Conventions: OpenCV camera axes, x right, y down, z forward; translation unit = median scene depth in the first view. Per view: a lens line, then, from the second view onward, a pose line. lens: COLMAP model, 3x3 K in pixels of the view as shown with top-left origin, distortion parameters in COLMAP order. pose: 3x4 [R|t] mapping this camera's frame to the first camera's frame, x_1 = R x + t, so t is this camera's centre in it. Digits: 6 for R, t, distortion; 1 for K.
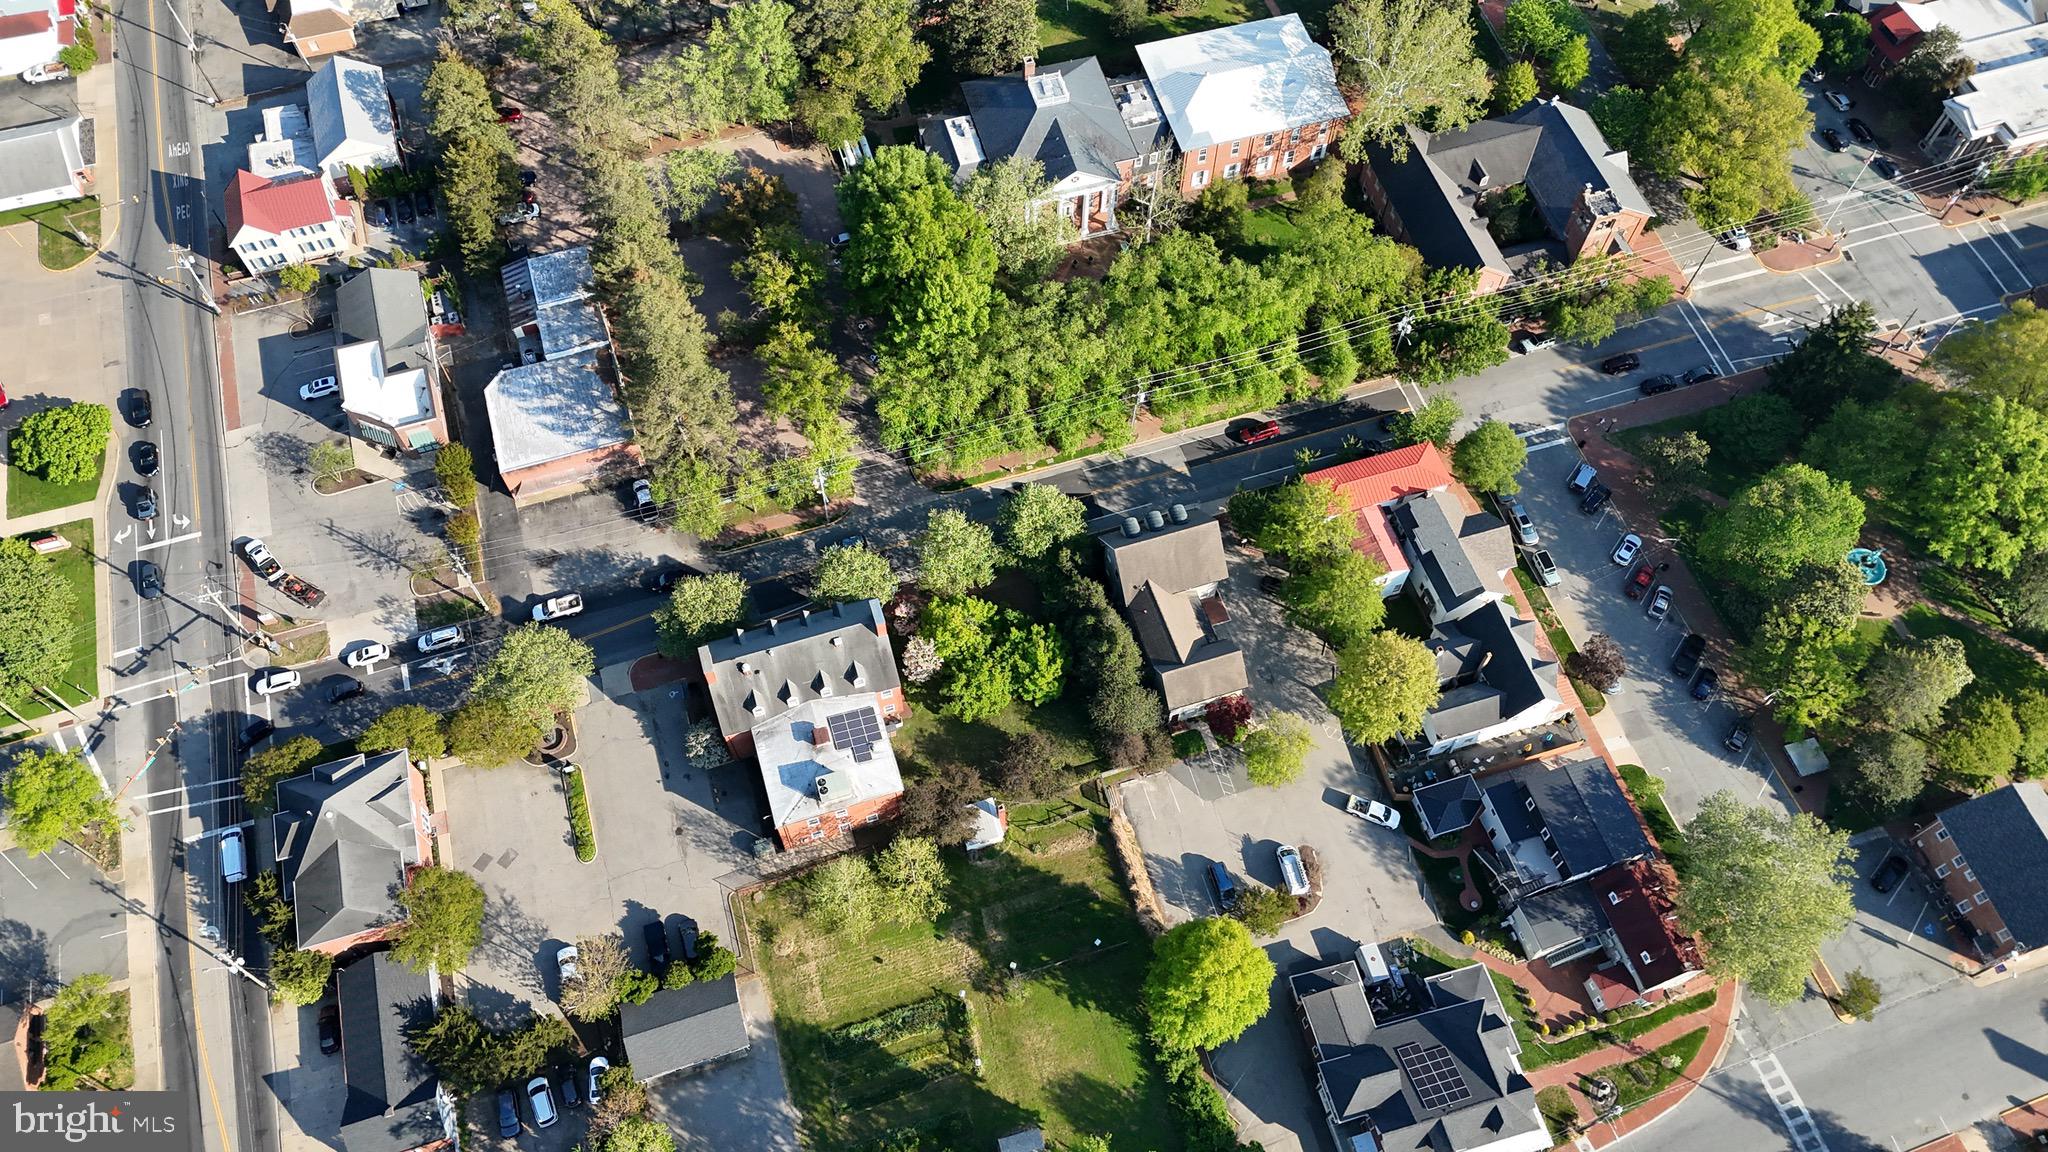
lens RADIAL K [[1500.2, 0, 1024.0], [0, 1500.2, 576.0], [0, 0, 1]] dist [0.064924, -0.061050]
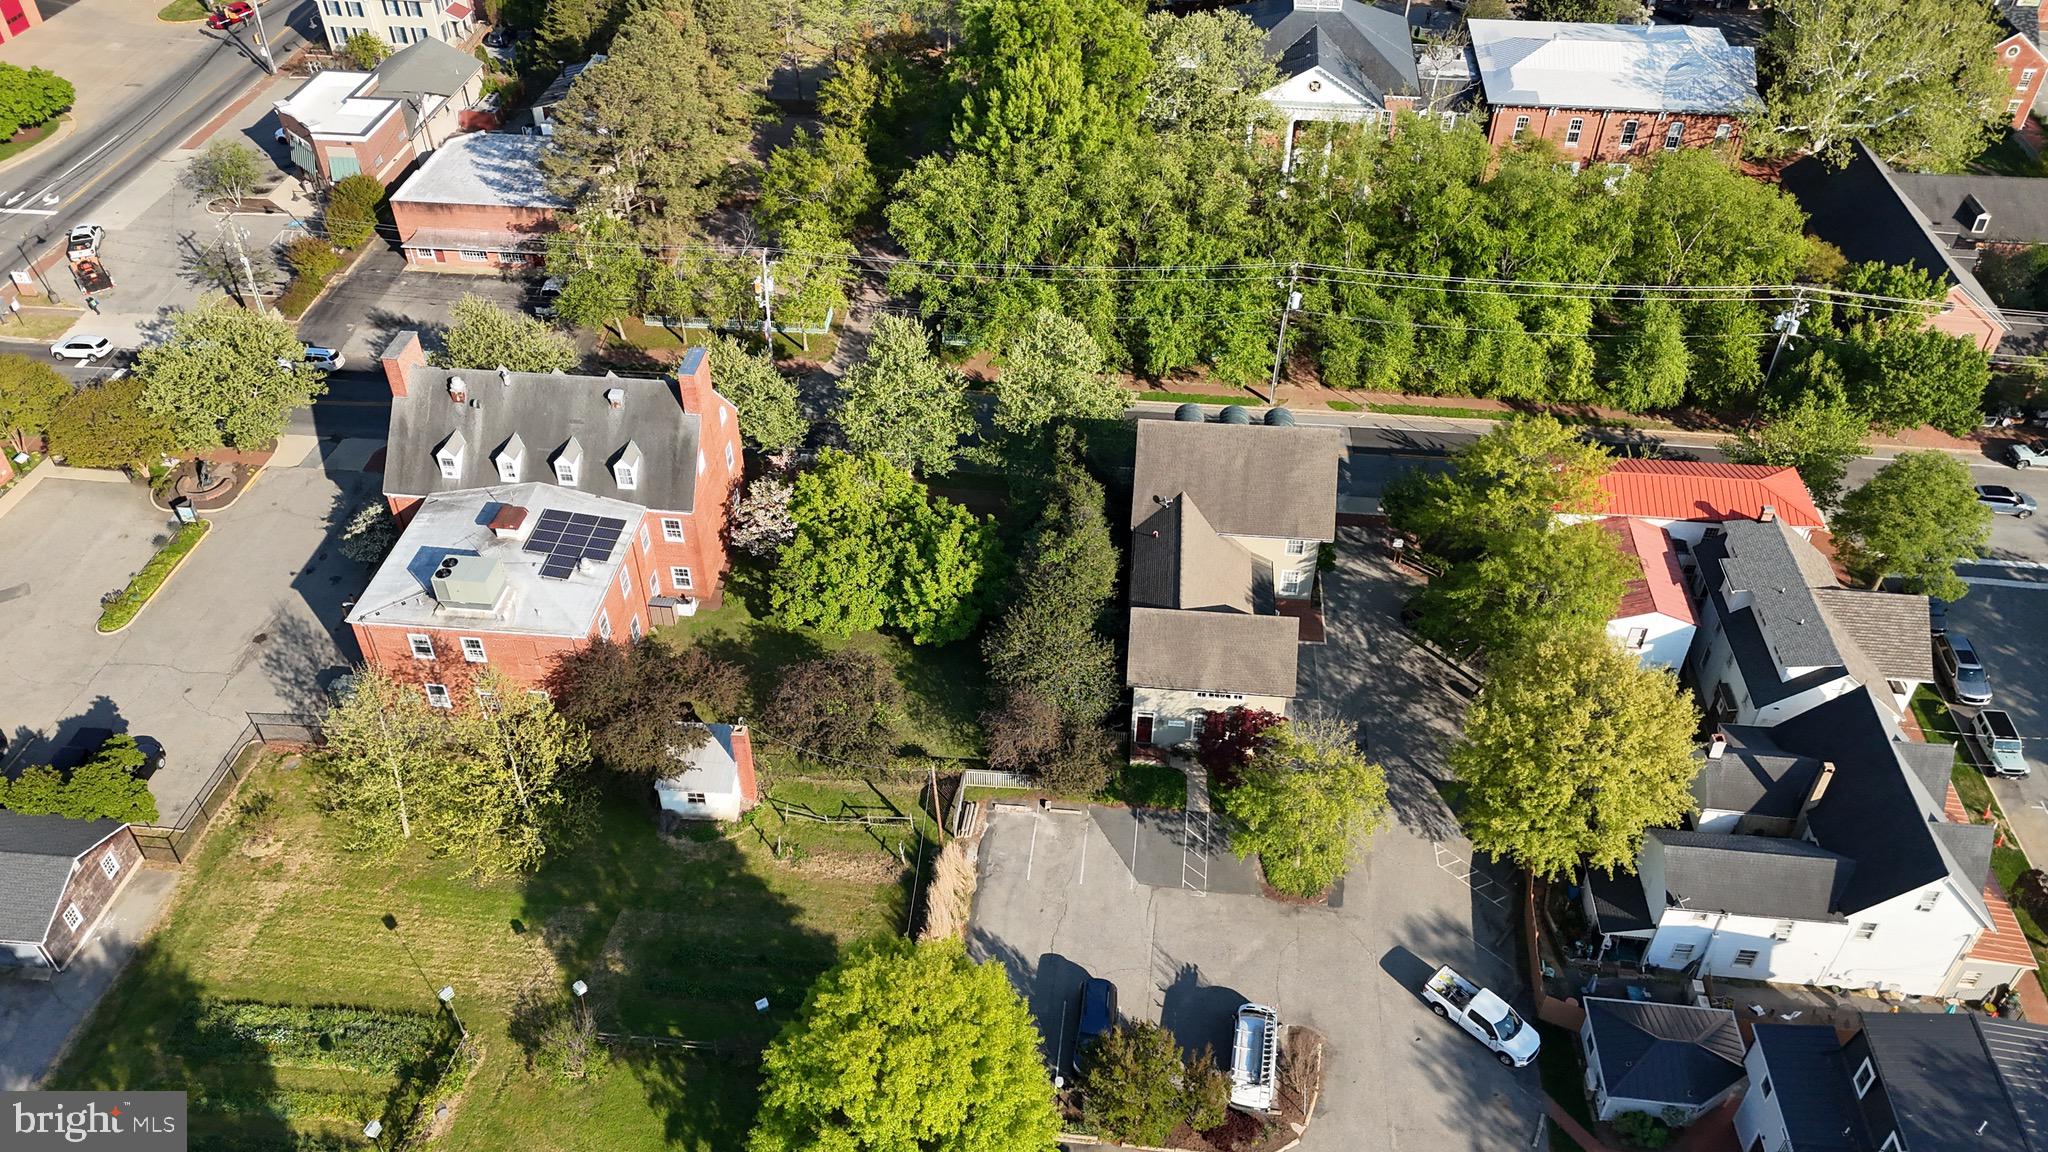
lens RADIAL K [[1500.2, 0, 1024.0], [0, 1500.2, 576.0], [0, 0, 1]] dist [0.064924, -0.061050]
pose [[0.918867, 0.254431, -0.301576, 0.205305], [-0.345234, 0.888503, -0.302283, 0.218417], [0.191041, 0.381872, 0.904255, 0.510239]]
